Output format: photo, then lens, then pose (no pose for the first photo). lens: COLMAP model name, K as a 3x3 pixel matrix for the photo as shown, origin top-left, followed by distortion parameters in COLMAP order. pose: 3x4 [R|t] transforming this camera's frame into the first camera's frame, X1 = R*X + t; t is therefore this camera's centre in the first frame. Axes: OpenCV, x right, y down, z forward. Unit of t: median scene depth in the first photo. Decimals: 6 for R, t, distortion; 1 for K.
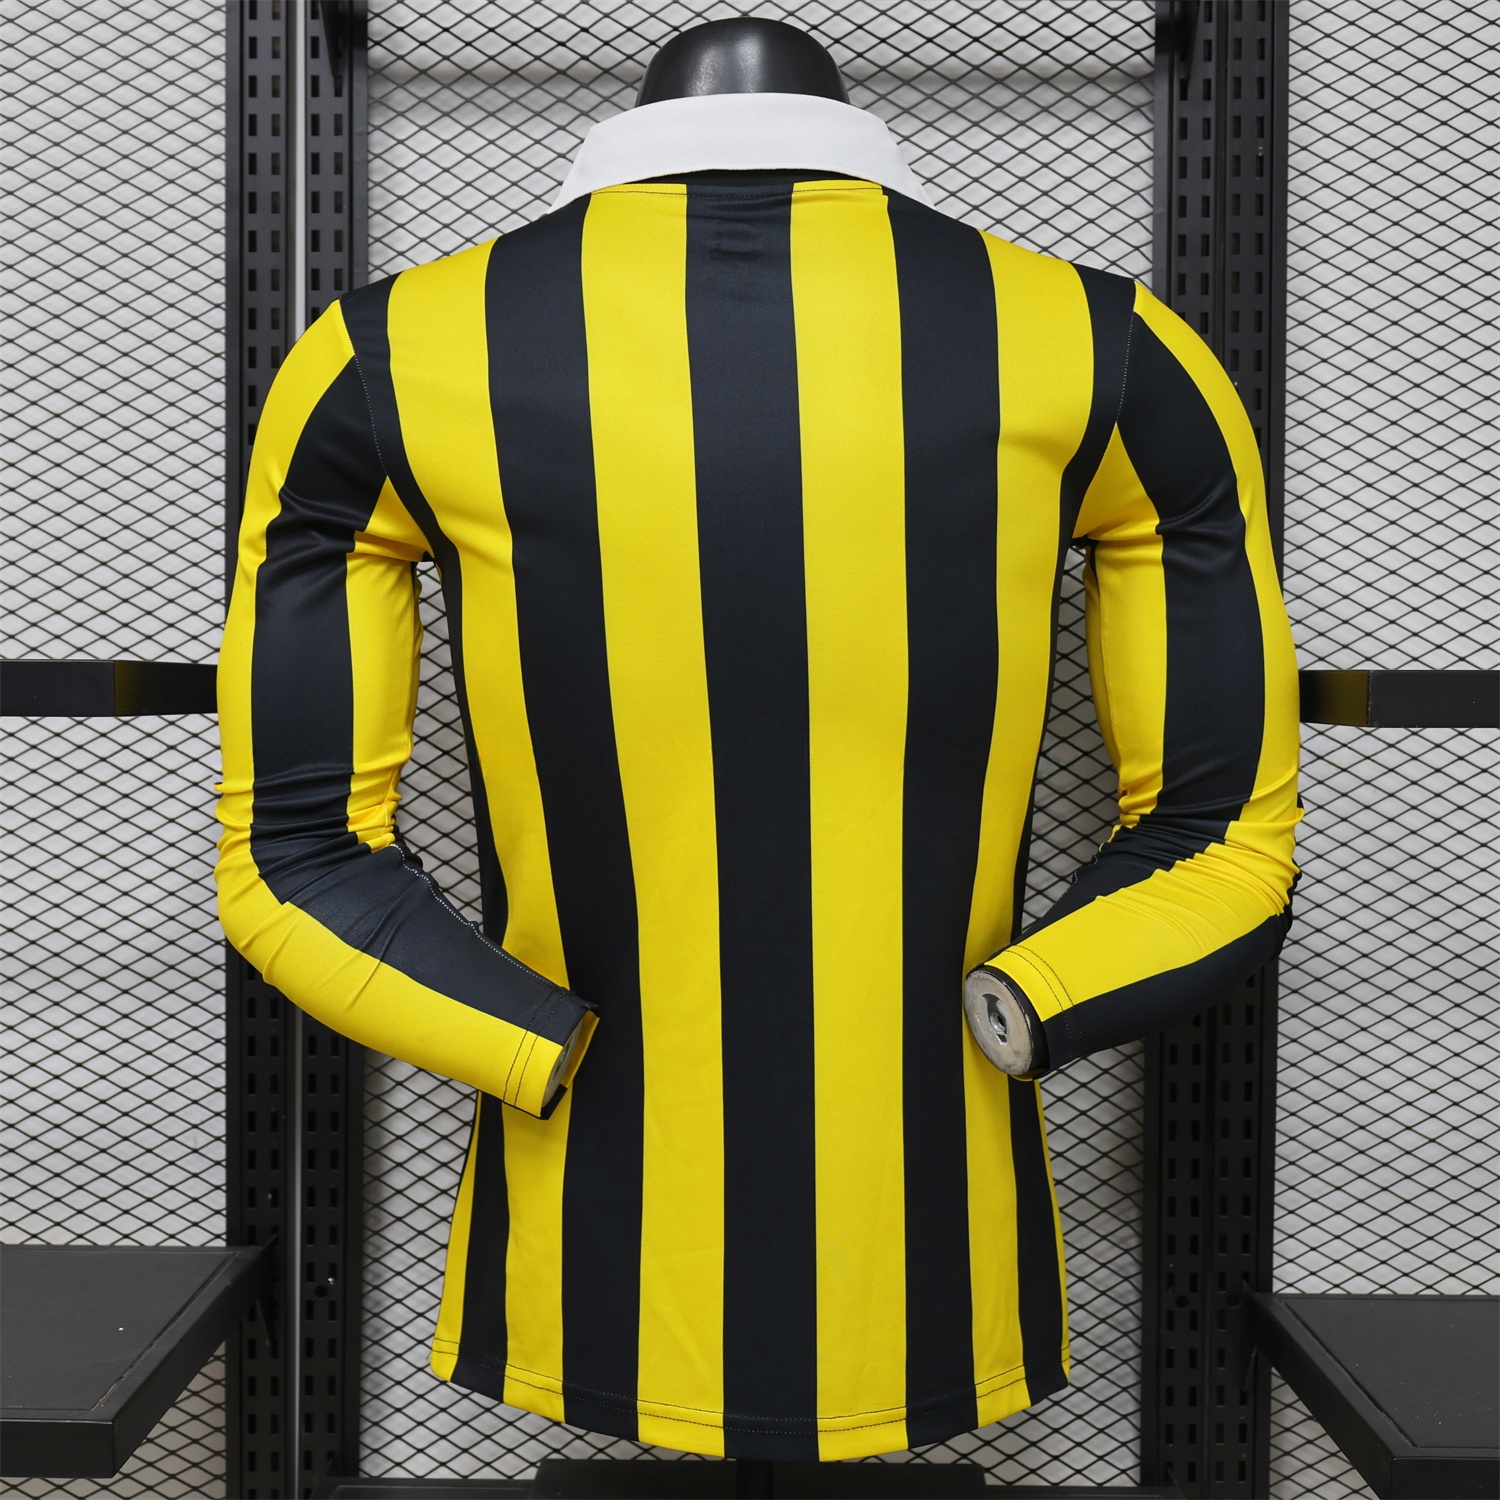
lens RADIAL K [[1212.7, 0, 727.5], [0, 1212.7, 746.6], [0, 0, 1]] dist [-0.003126, -0.009135]
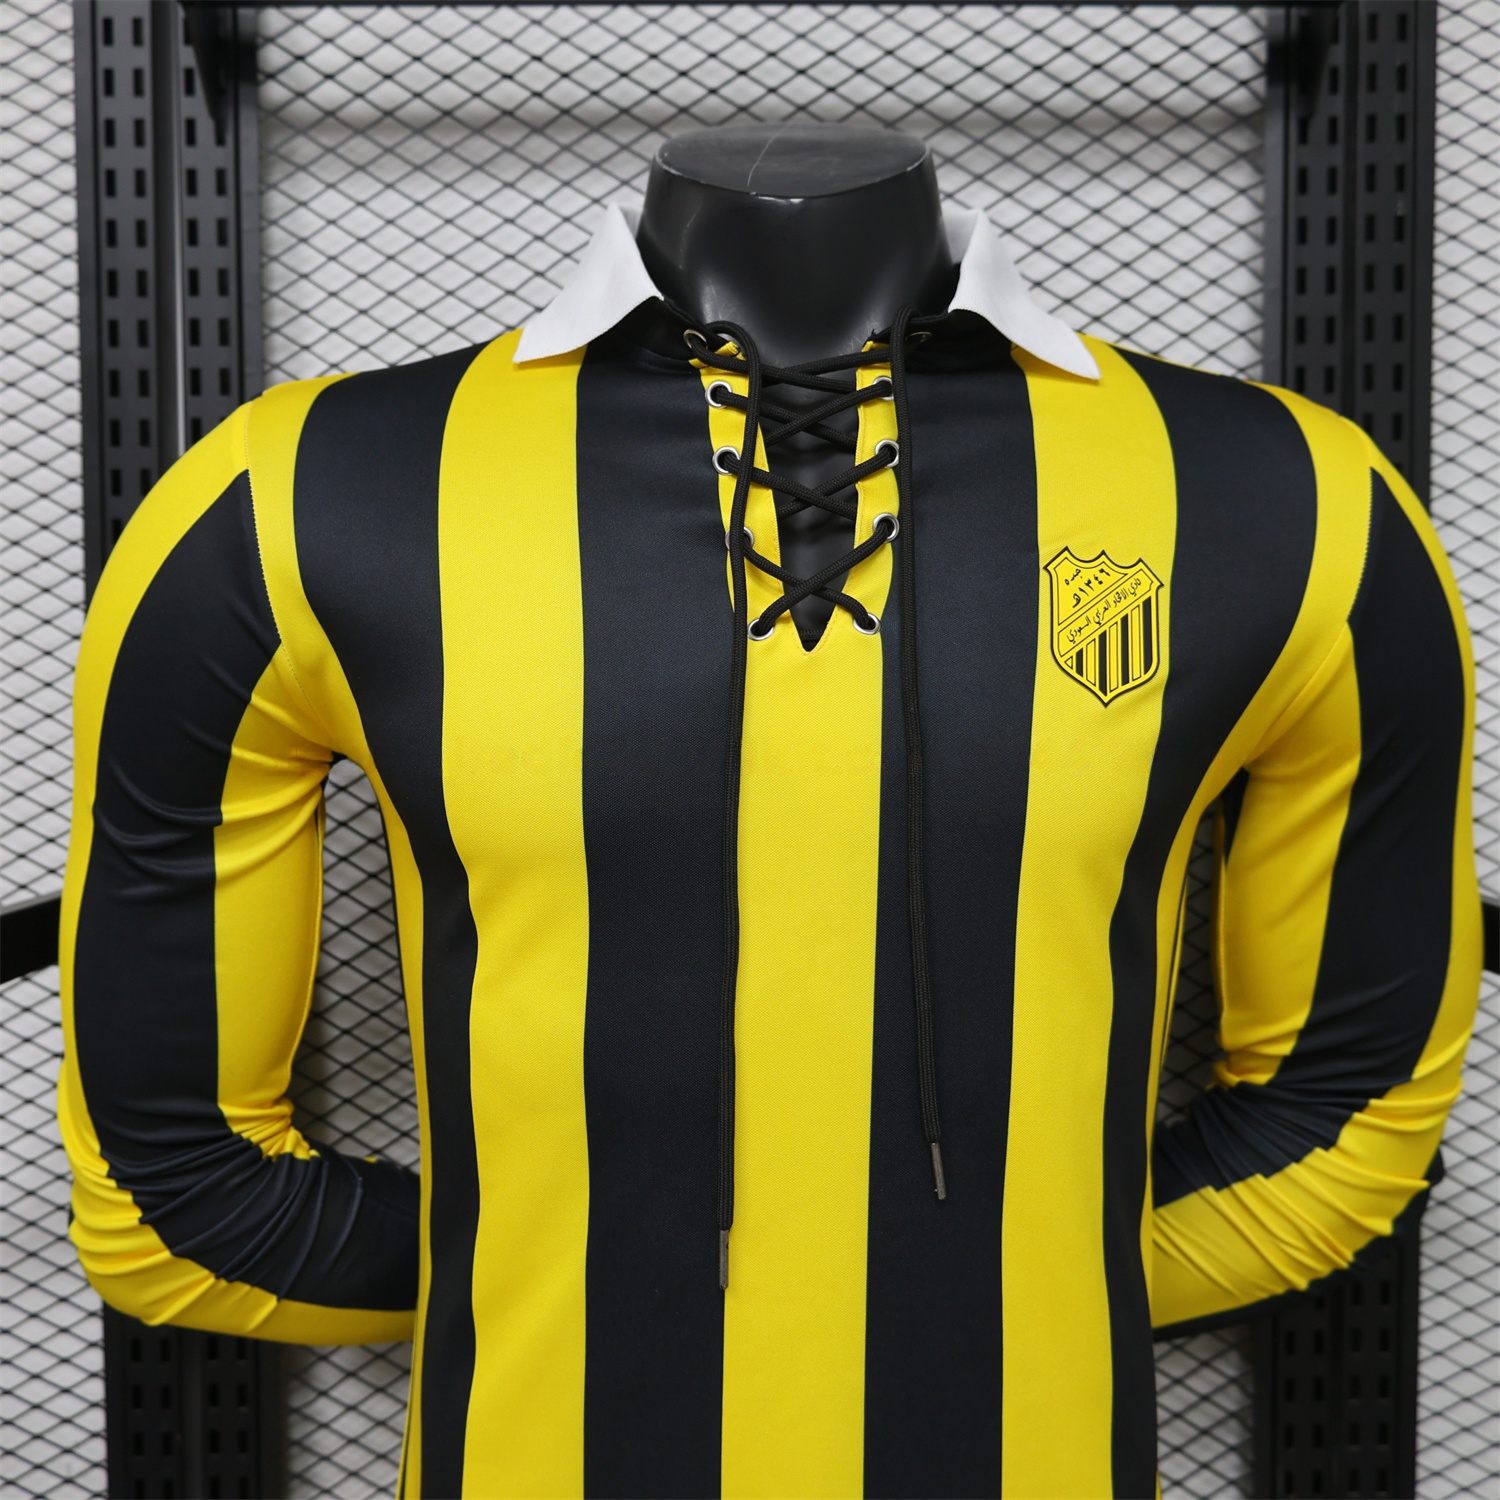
lens RADIAL K [[1543.1, 0, 750.0], [0, 1543.1, 750.0], [0, 0, 1]] dist [-0.013626, -0.001275]
pose [[0.999852, -0.010777, 0.013432, 0.000758], [0.010412, 0.999584, 0.026909, -0.172088], [-0.013717, -0.026765, 0.999548, -0.002657]]
